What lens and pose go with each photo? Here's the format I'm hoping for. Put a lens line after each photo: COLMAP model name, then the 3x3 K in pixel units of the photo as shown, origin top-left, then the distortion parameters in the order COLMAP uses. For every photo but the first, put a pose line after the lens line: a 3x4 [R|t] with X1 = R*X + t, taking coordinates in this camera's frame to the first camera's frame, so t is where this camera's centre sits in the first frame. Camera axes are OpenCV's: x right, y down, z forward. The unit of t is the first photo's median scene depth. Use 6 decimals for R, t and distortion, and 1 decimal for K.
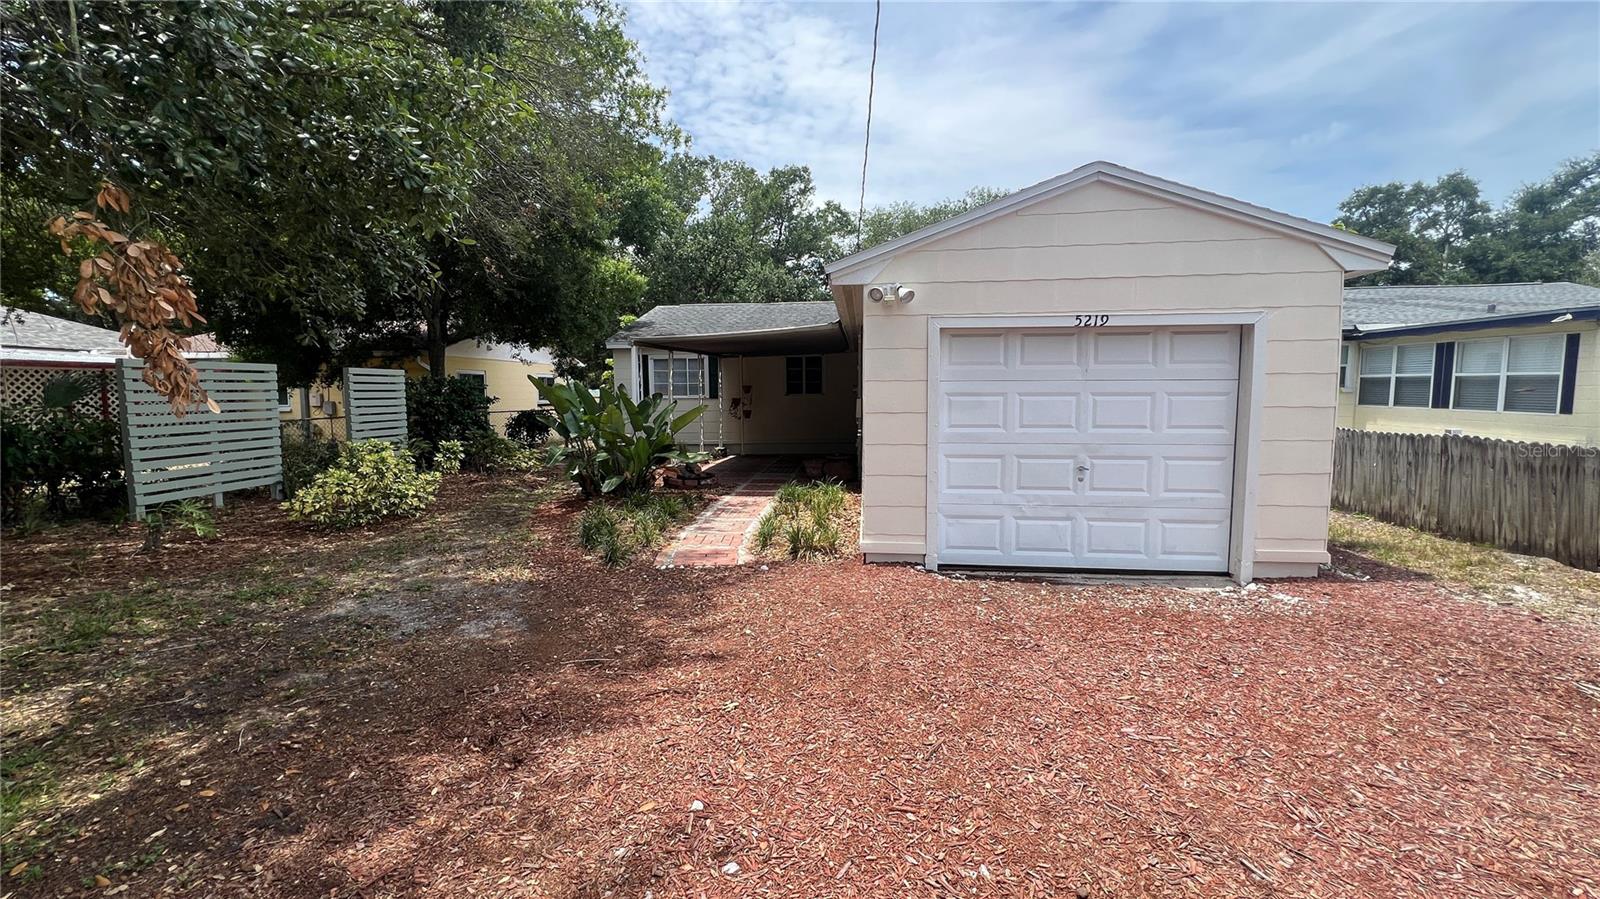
lens RADIAL K [[640.3, 0, 796.4], [0, 640.3, 444.1], [0, 0, 1]] dist [-0.001268, 0.000936]
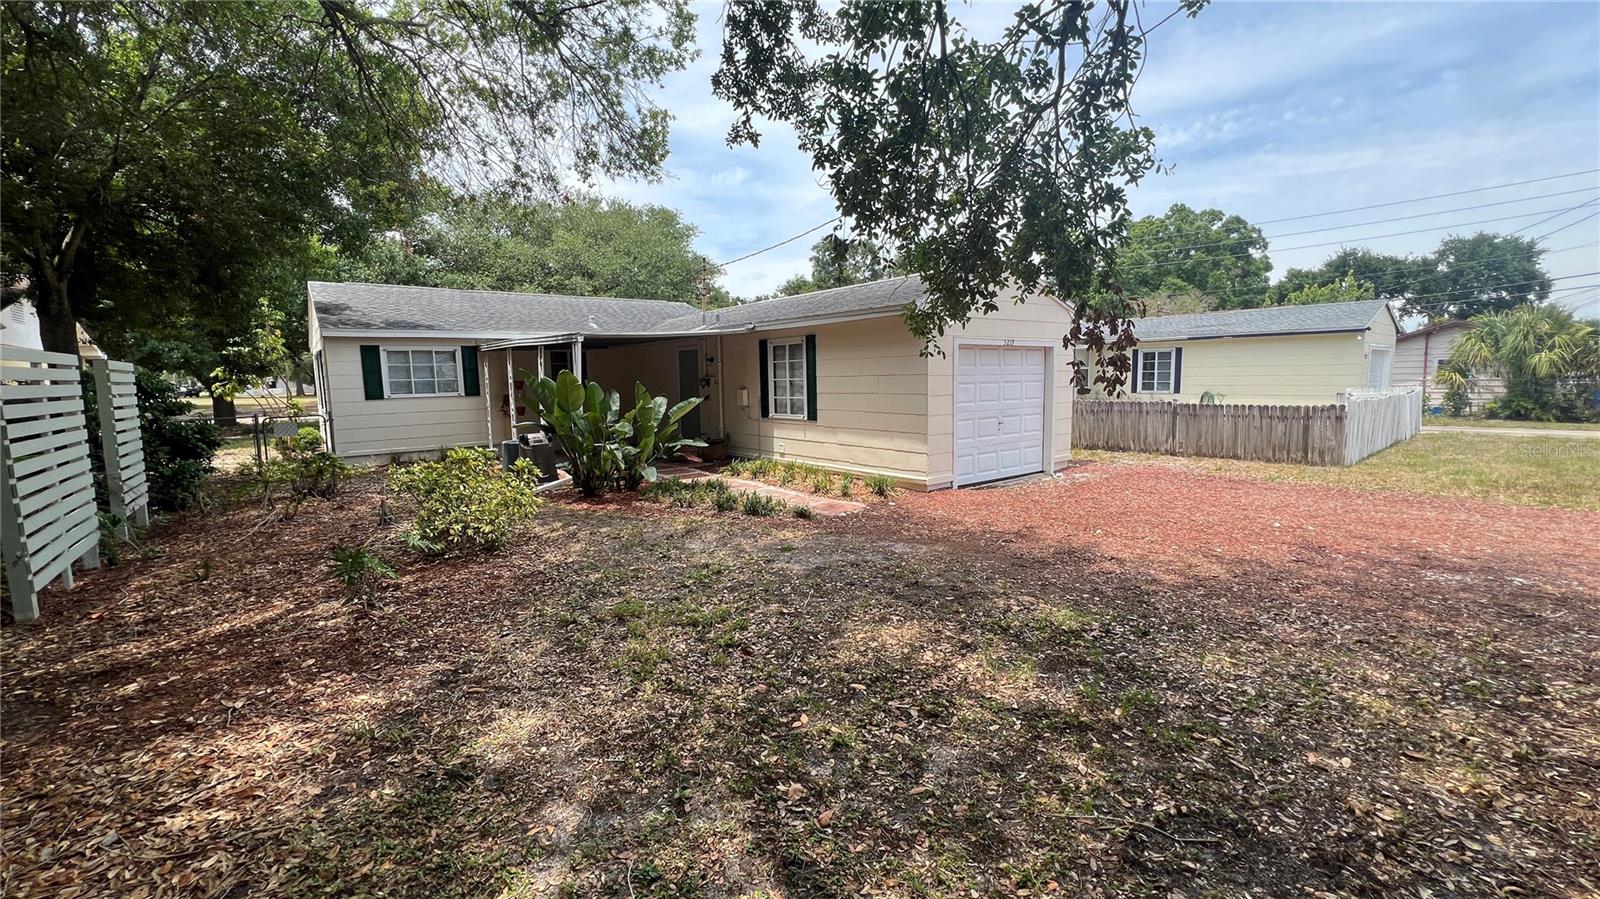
lens RADIAL K [[639.2, 0, 797.9], [0, 639.2, 448.6], [0, 0, 1]] dist [-0.000235, 0.000570]
pose [[0.715021, -0.086781, 0.693696, -1.243967], [0.074990, 0.996061, 0.047311, -0.017963], [-0.695070, 0.018191, 0.718712, 0.099565]]
